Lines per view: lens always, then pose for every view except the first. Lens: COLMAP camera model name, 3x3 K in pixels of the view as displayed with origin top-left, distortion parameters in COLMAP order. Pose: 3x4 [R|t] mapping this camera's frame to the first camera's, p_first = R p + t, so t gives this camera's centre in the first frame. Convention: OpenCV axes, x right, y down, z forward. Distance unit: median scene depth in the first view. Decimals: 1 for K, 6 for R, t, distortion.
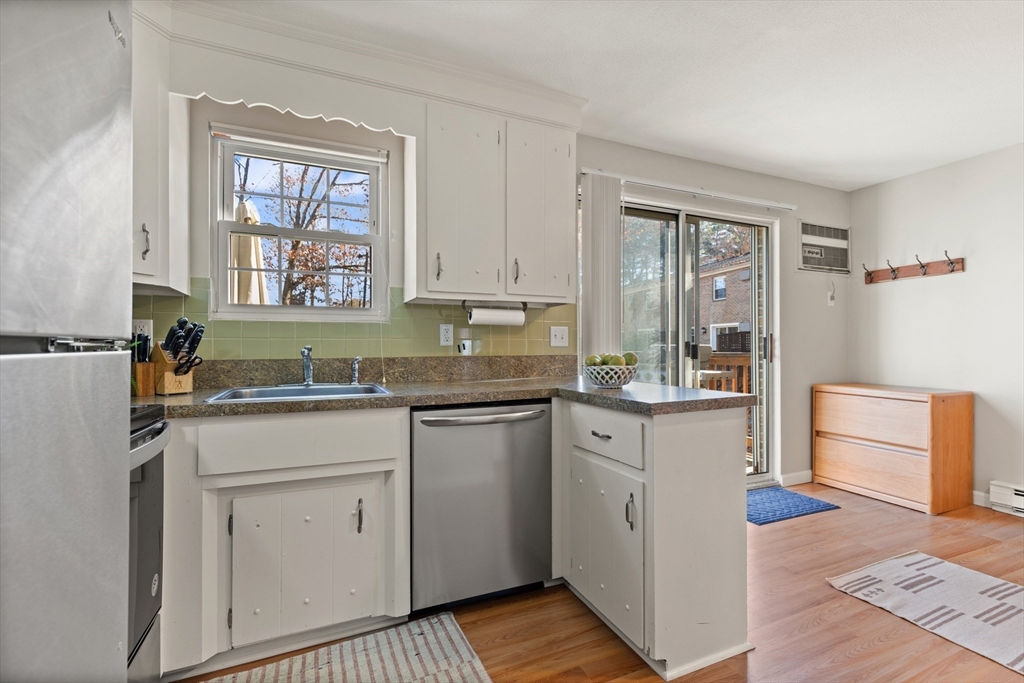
lens RADIAL K [[463.4, 0, 520.1], [0, 463.4, 344.5], [0, 0, 1]] dist [0.002426, -0.000484]
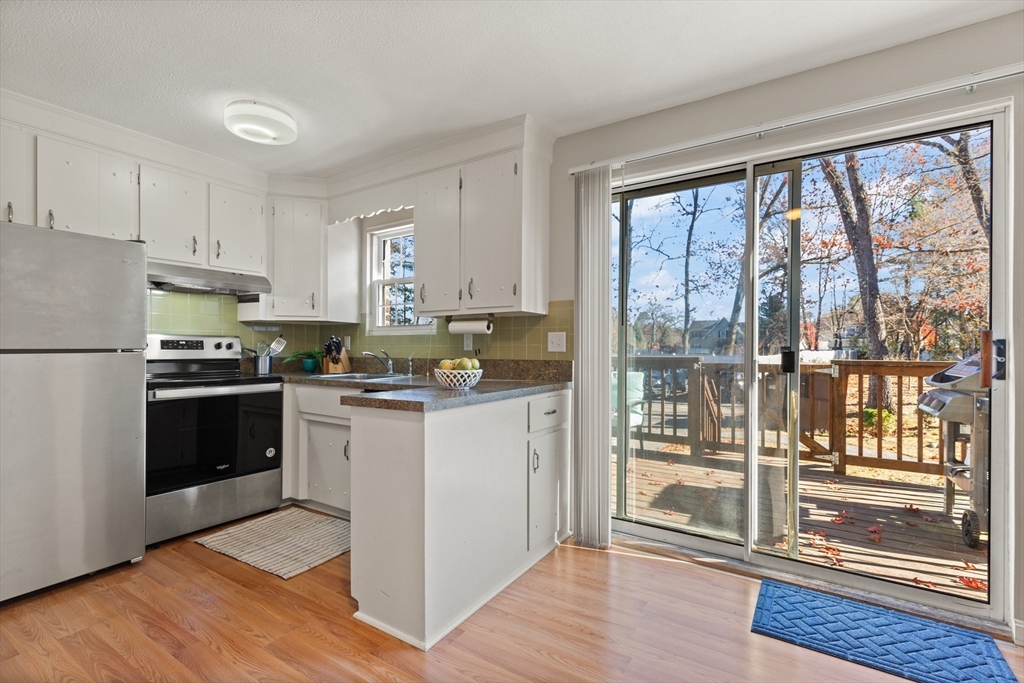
lens RADIAL K [[463.7, 0, 526.0], [0, 463.7, 346.2], [0, 0, 1]] dist [-0.000494, -0.000331]
pose [[0.543759, -0.000867, -0.839241, 1.214622], [-0.001365, 0.999997, -0.001917, -0.008364], [0.839241, 0.002188, 0.543756, 0.526351]]
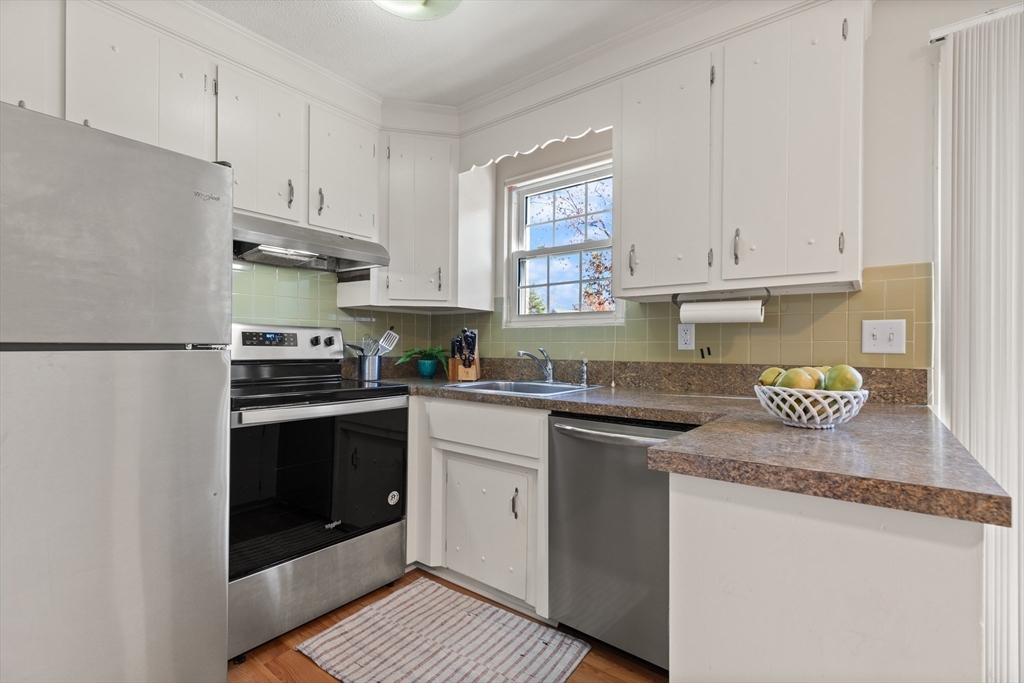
lens RADIAL K [[463.4, 0, 520.1], [0, 463.4, 344.5], [0, 0, 1]] dist [0.002426, -0.000484]
pose [[0.468368, 0.000951, -0.883533, 0.530523], [-0.006673, 0.999975, -0.002461, -0.003450], [0.883508, 0.007049, 0.468363, 0.414730]]
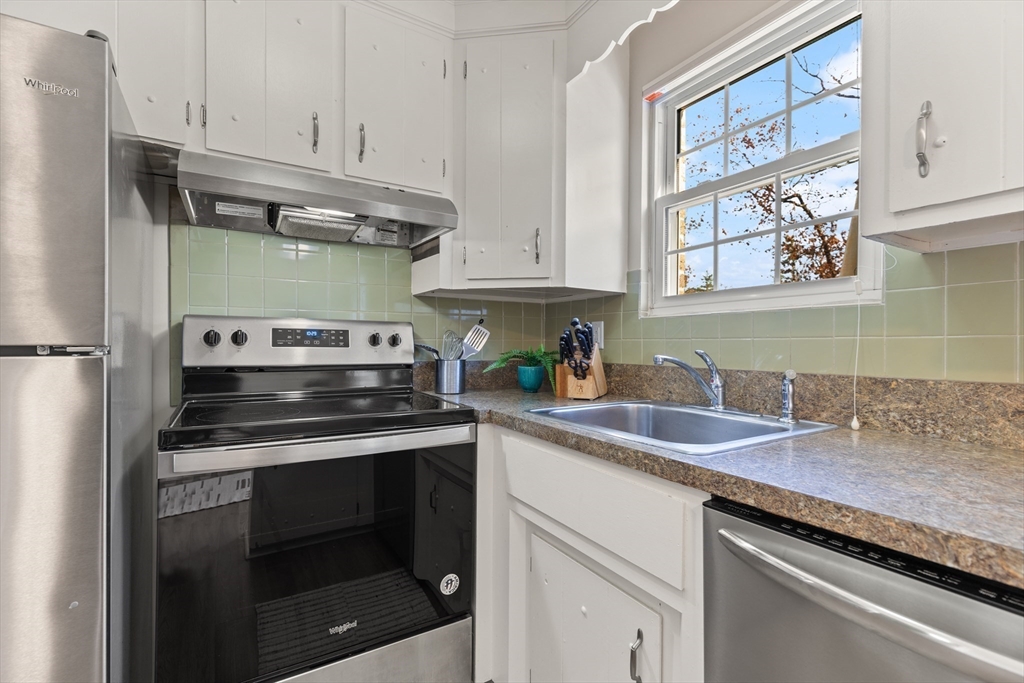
lens RADIAL K [[463.4, 0, 520.1], [0, 463.4, 344.5], [0, 0, 1]] dist [0.002426, -0.000484]
pose [[0.124722, 0.001772, -0.992190, 0.155603], [-0.003016, 0.999994, 0.001407, -0.005060], [0.992187, 0.002817, 0.124727, 0.666322]]
